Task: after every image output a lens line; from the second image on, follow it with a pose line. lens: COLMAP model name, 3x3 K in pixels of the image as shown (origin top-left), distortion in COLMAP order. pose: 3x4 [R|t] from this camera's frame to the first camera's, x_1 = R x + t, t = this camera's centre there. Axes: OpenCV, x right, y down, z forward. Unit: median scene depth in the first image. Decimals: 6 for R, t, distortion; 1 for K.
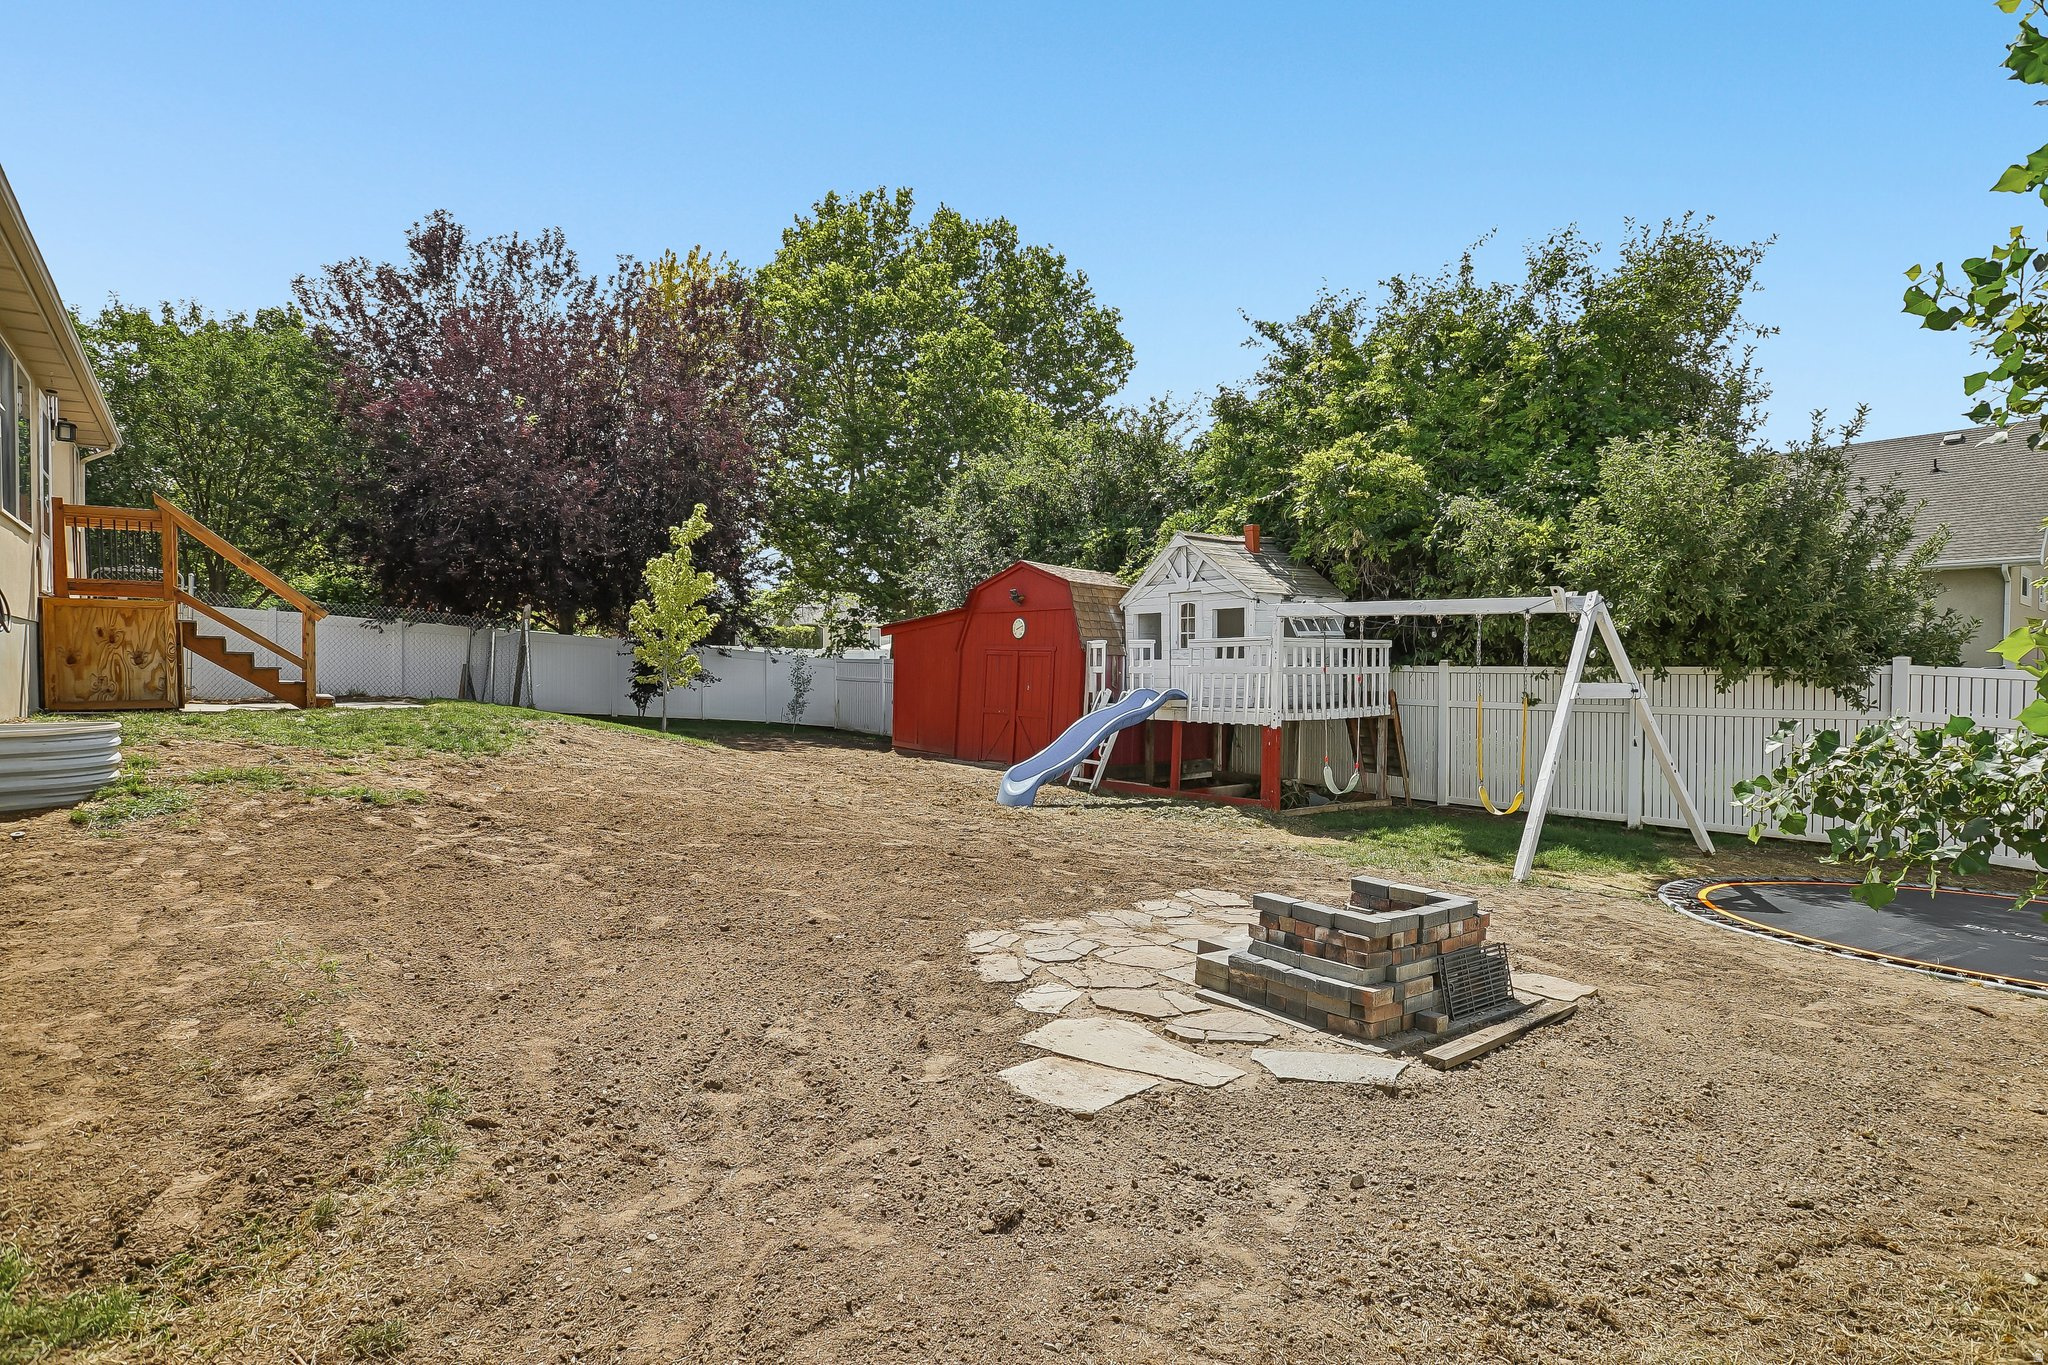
lens RADIAL K [[1013.8, 0, 1024.3], [0, 1013.8, 683.7], [0, 0, 1]] dist [-0.001721, -0.000094]
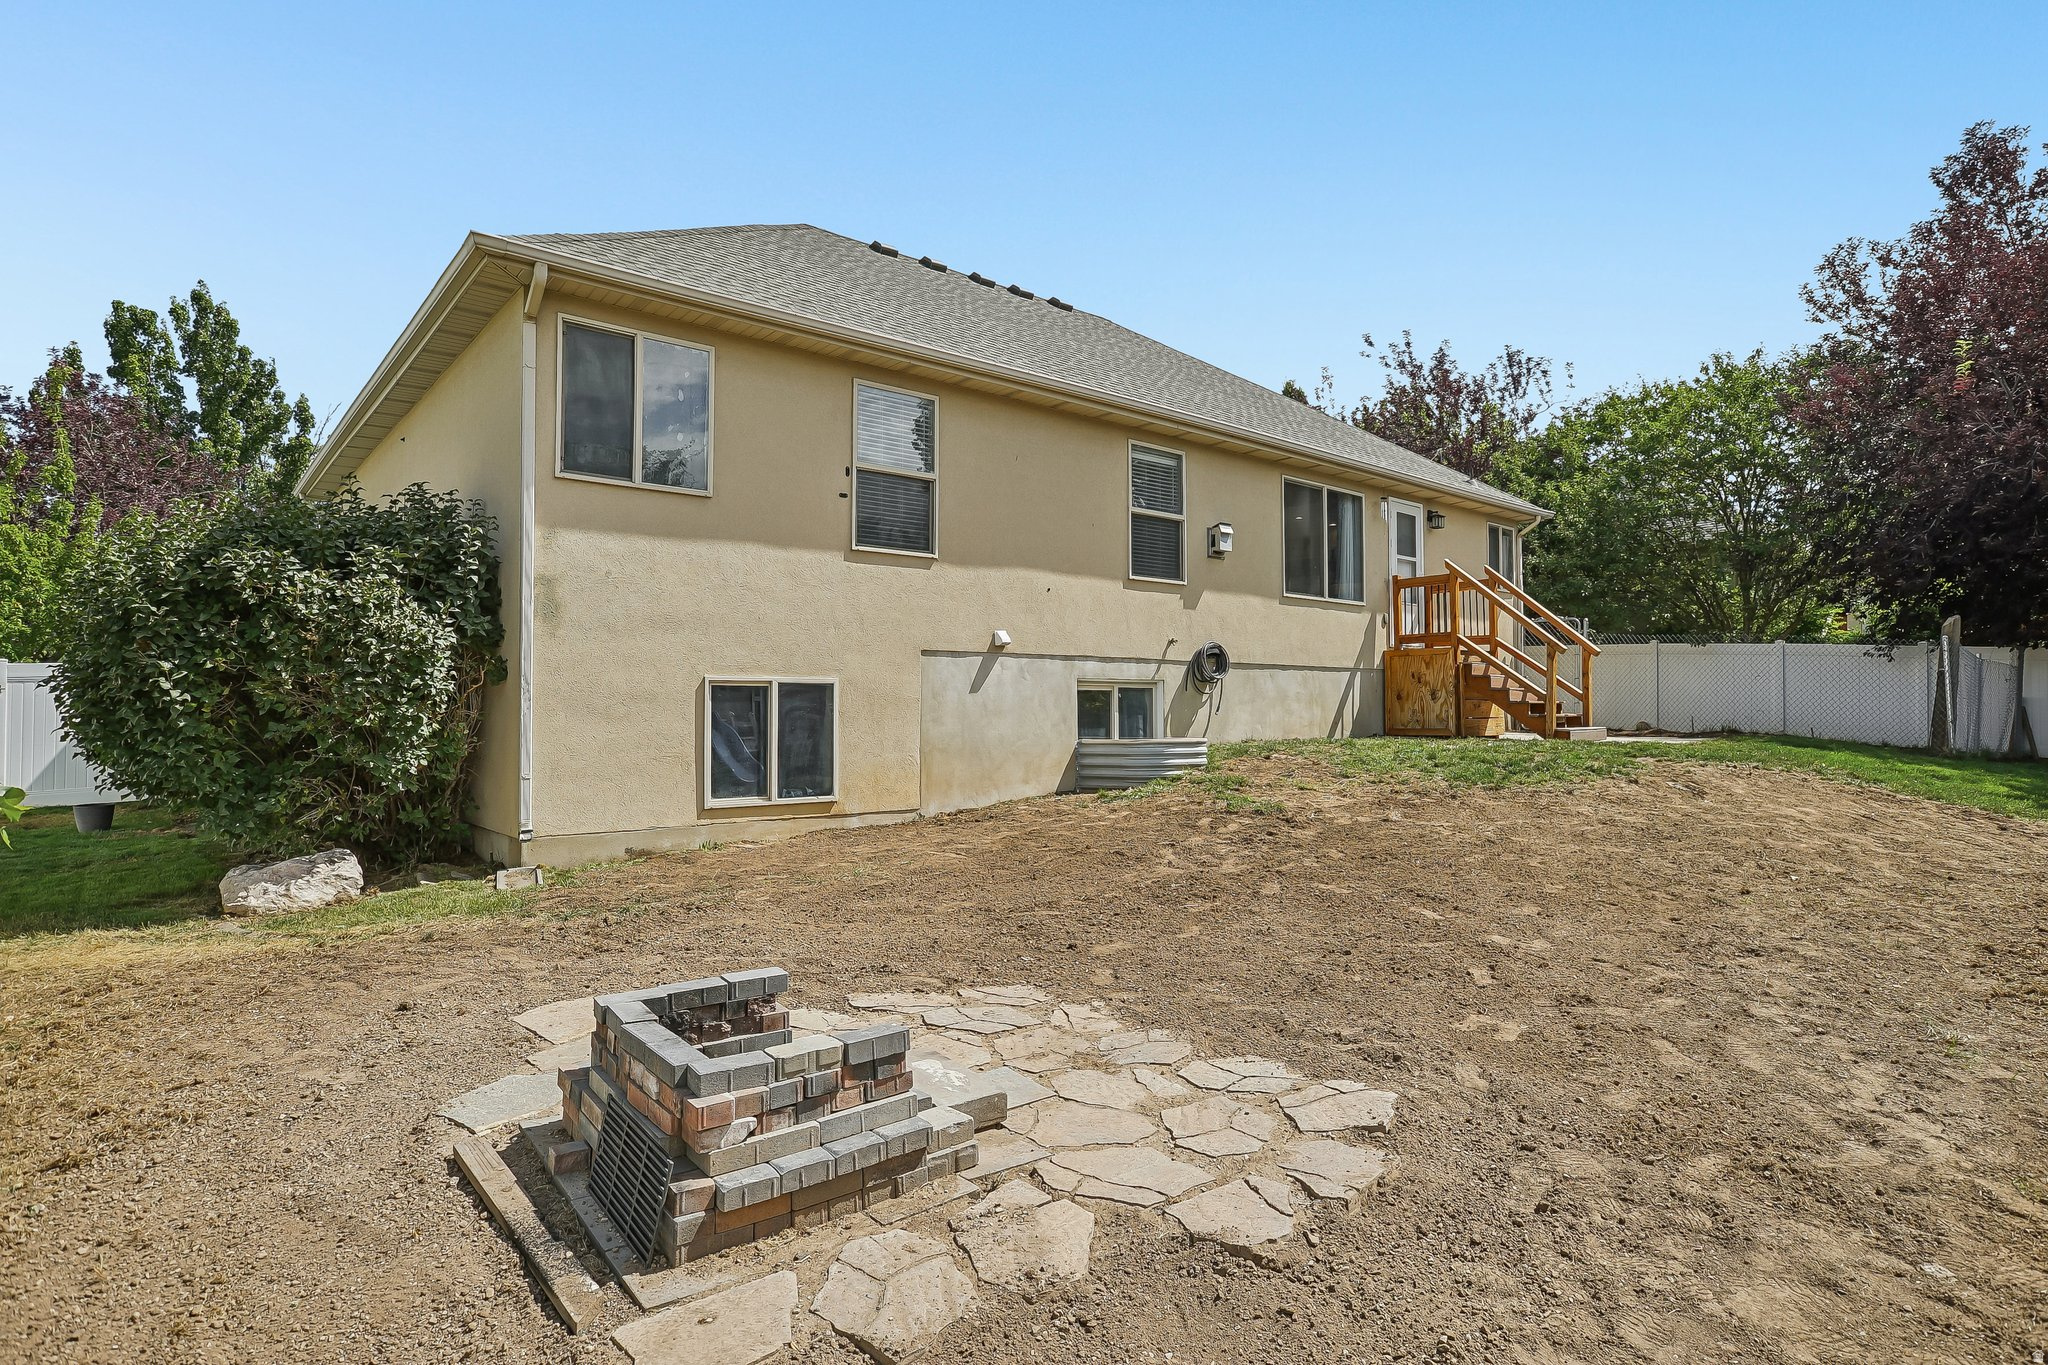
lens RADIAL K [[1079.7, 0, 1023.8], [0, 1079.7, 690.8], [0, 0, 1]] dist [-0.002678, -0.000303]
pose [[0.006324, -0.024363, -0.999683, 0.452066], [-0.009476, 0.999657, -0.024422, 0.007351], [0.999935, 0.009628, 0.006091, 0.505993]]
